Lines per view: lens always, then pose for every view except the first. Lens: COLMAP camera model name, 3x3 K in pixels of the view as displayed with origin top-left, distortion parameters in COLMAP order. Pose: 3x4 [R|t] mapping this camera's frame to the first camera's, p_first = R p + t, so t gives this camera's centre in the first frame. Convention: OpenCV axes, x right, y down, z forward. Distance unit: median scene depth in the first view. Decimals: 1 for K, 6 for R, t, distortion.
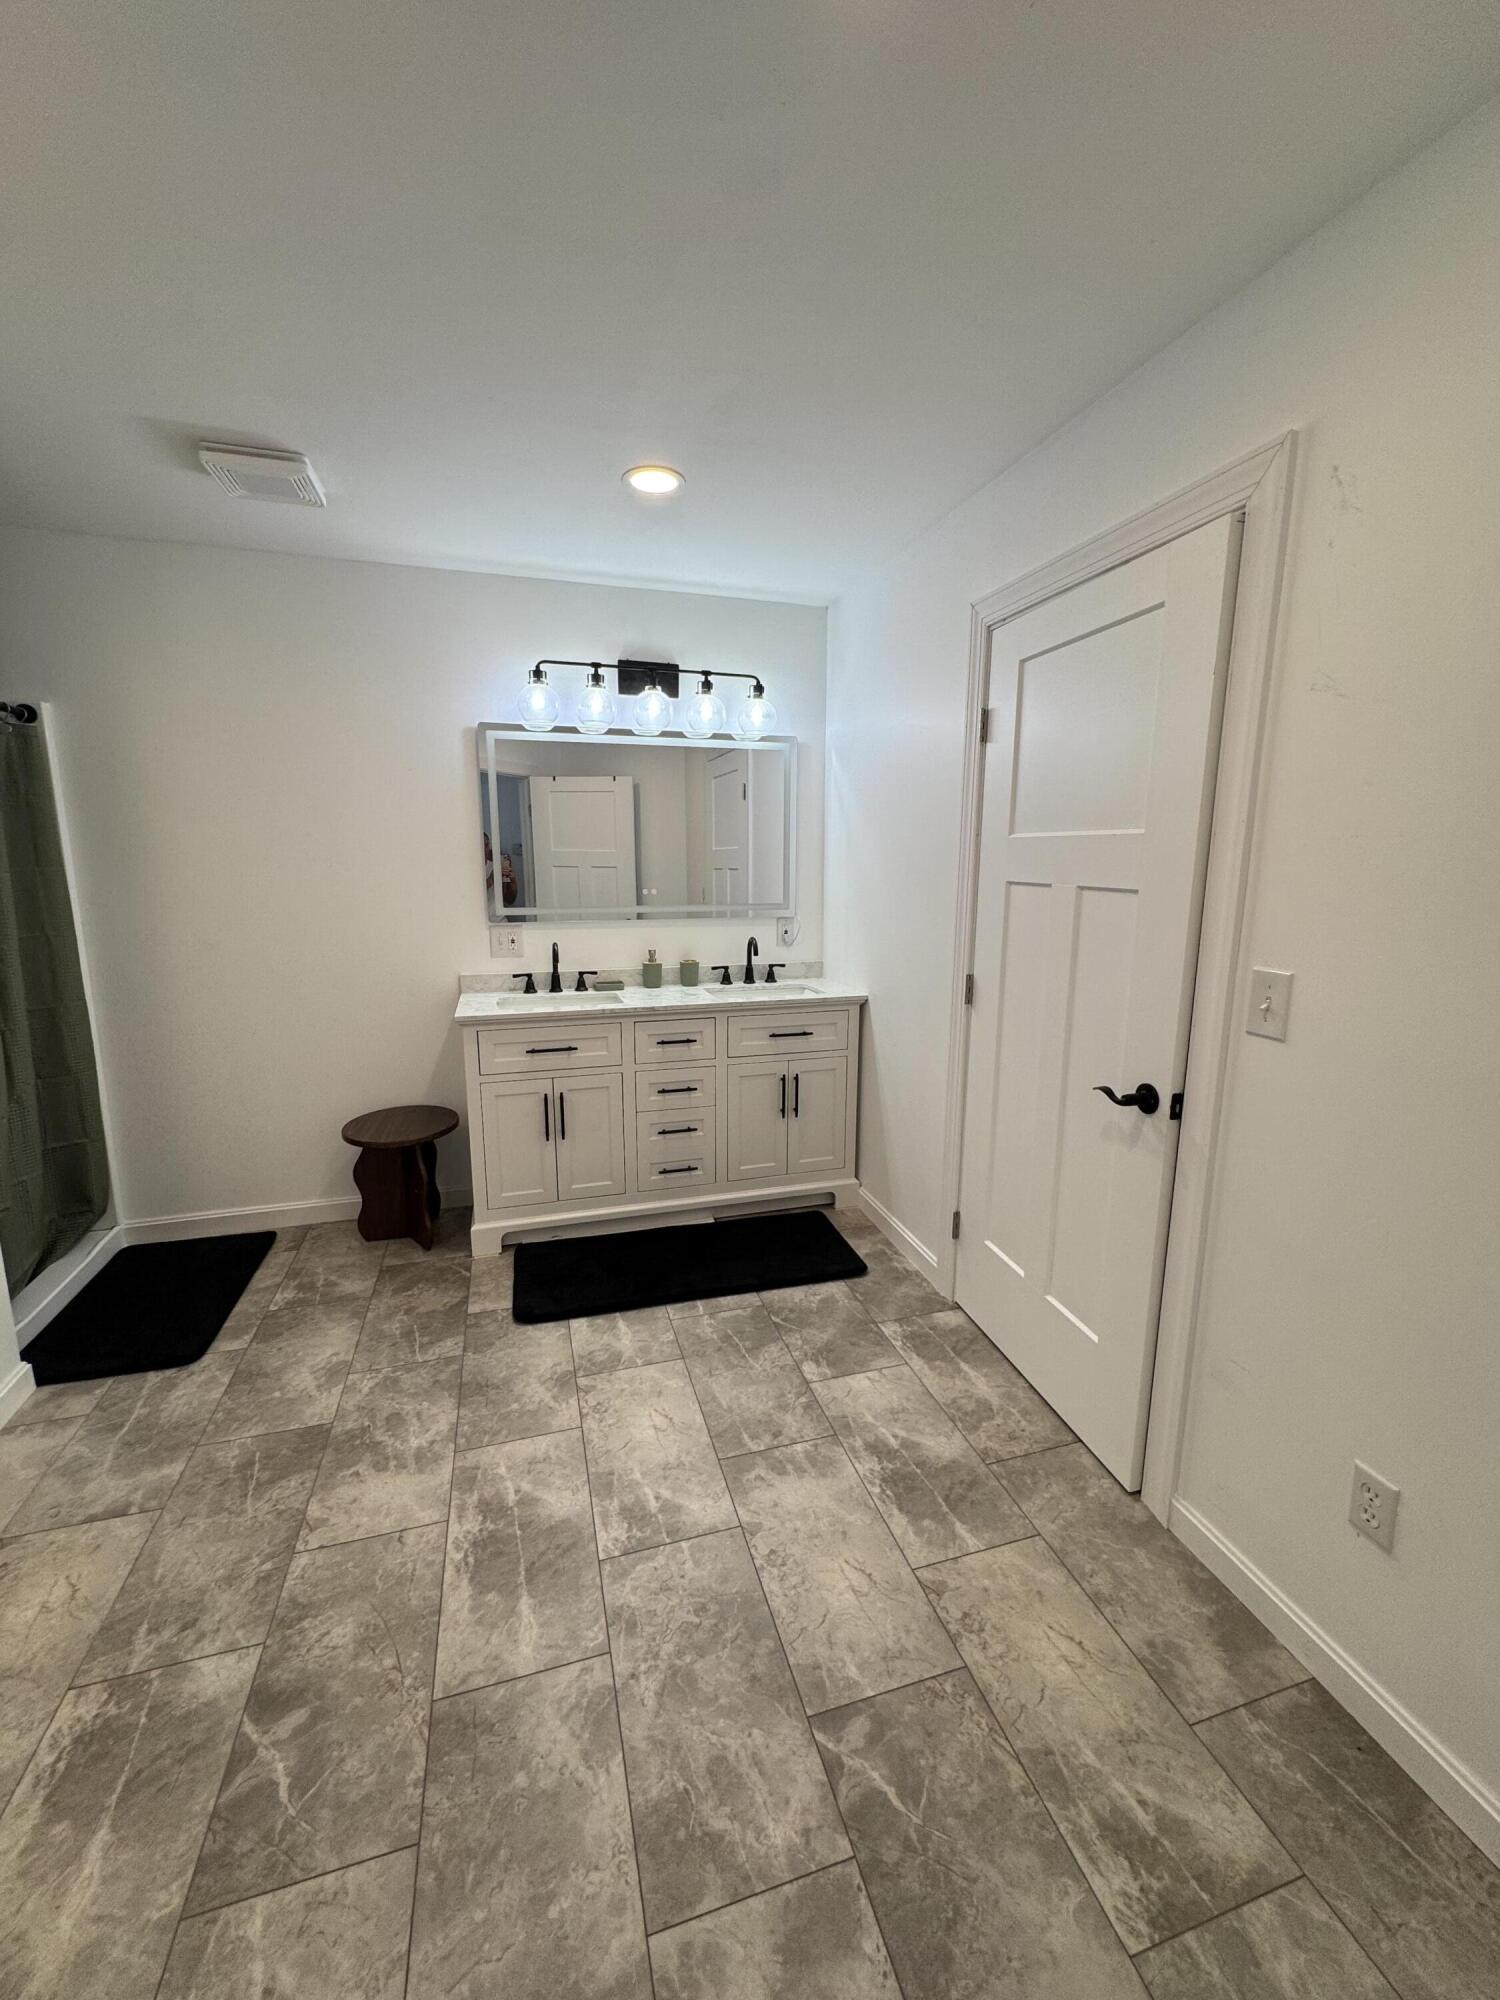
lens RADIAL K [[794.9, 0, 748.0], [0, 794.9, 1000.2], [0, 0, 1]] dist [-0.002275, 0.000232]
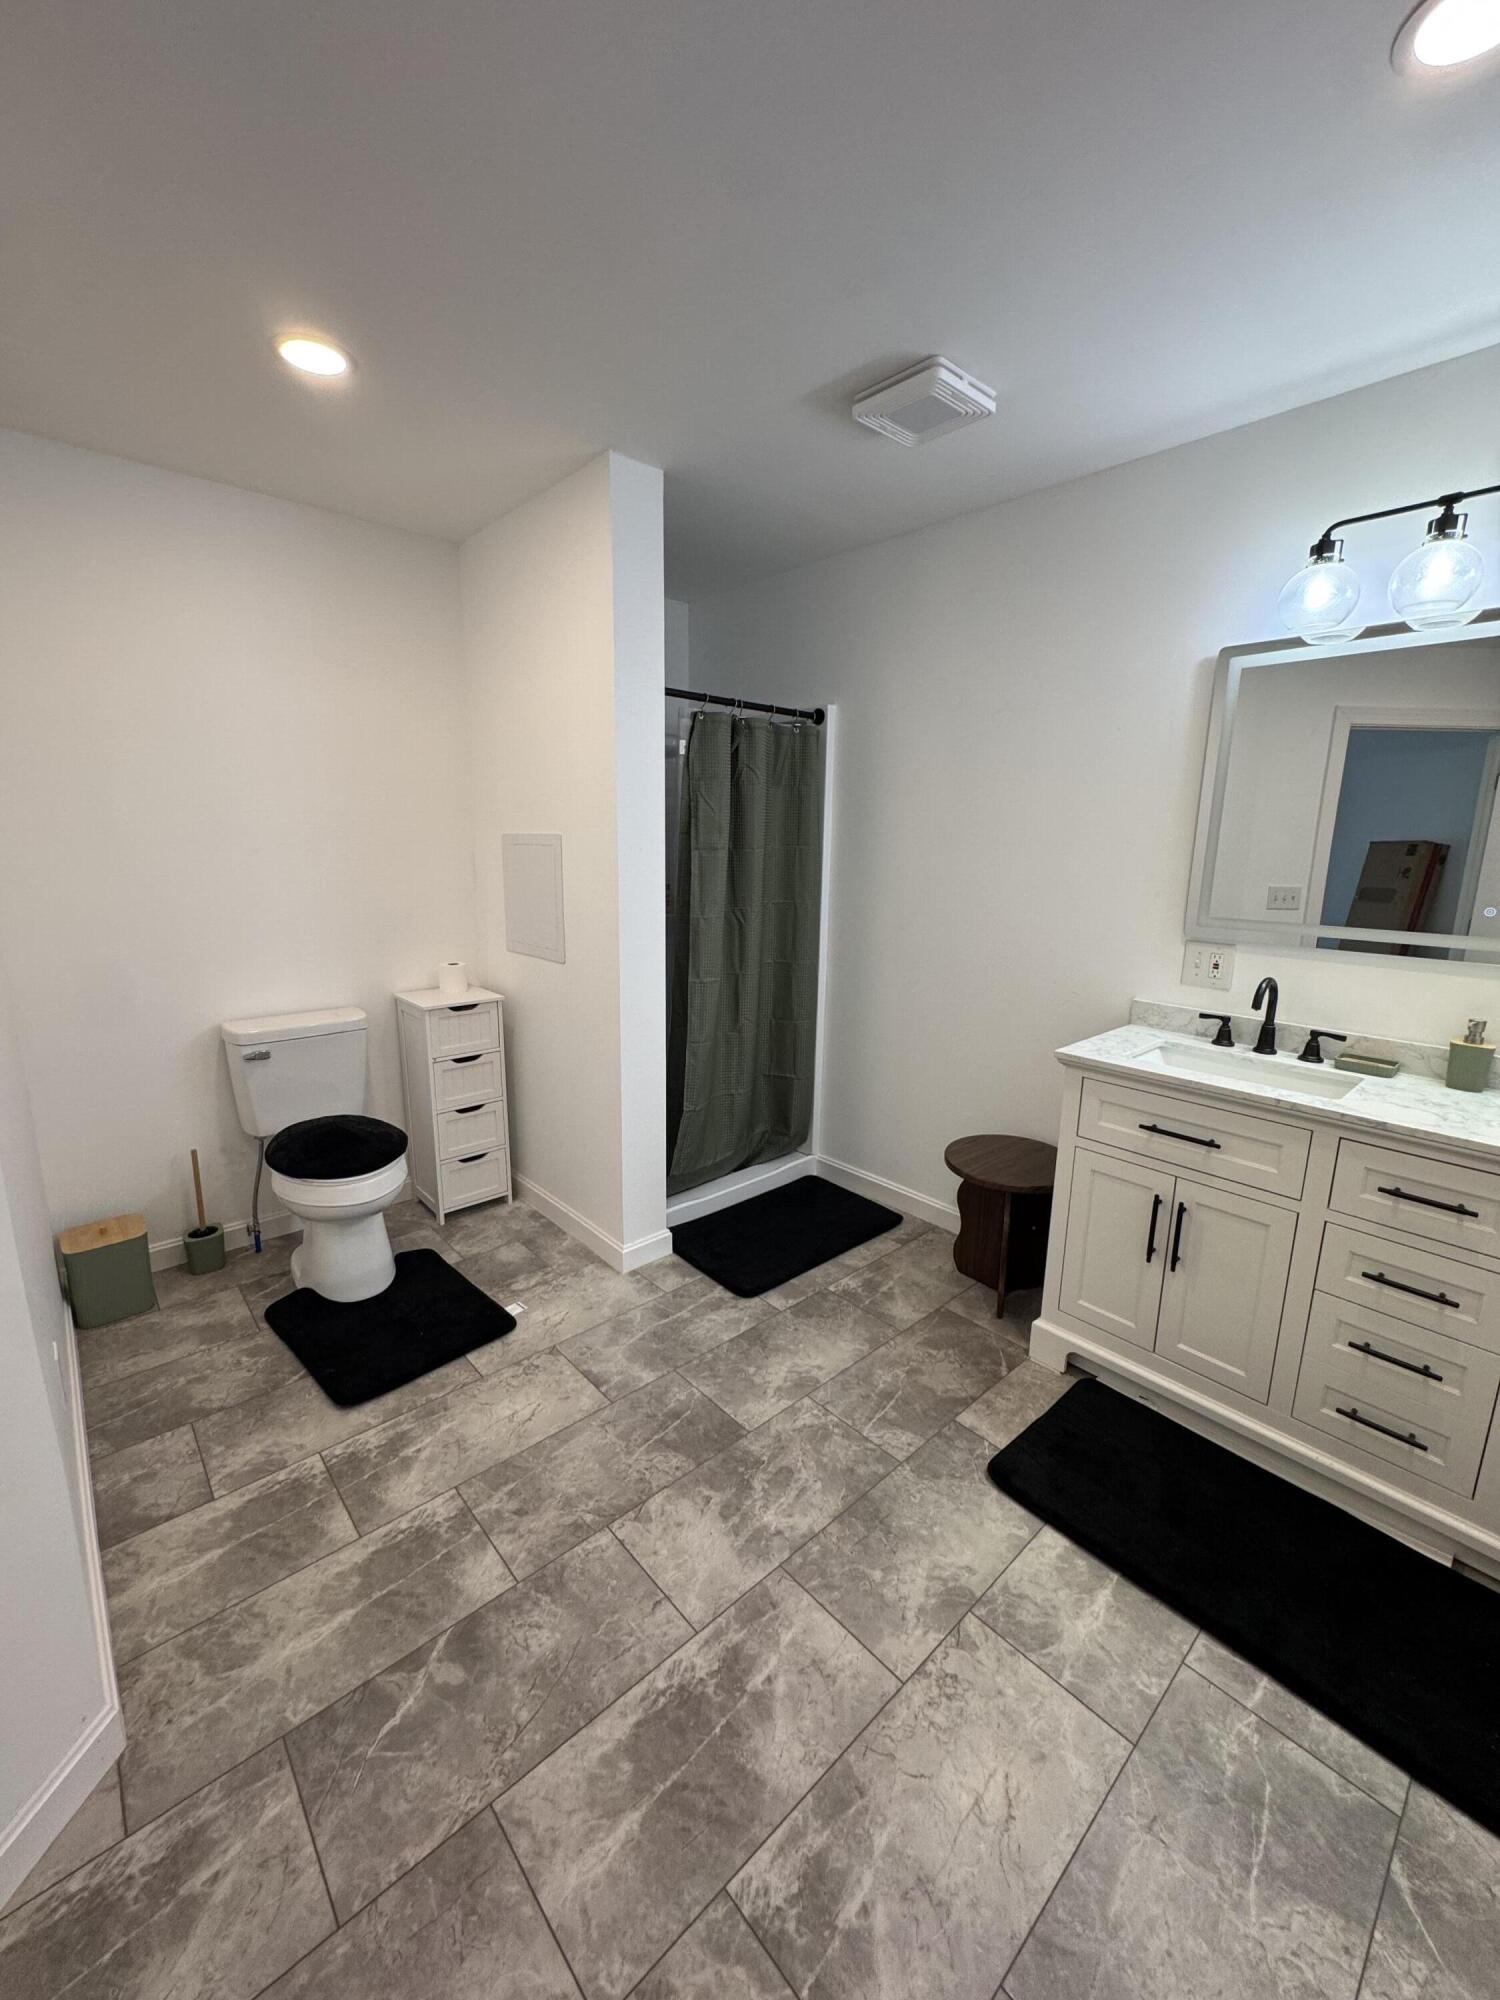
lens RADIAL K [[794.9, 0, 748.0], [0, 794.9, 1000.2], [0, 0, 1]] dist [-0.002275, 0.000232]
pose [[0.432724, 0.185042, -0.882332, 0.186899], [-0.177426, 0.977048, 0.117890, -0.072259], [0.883895, 0.105535, 0.455623, 0.438259]]
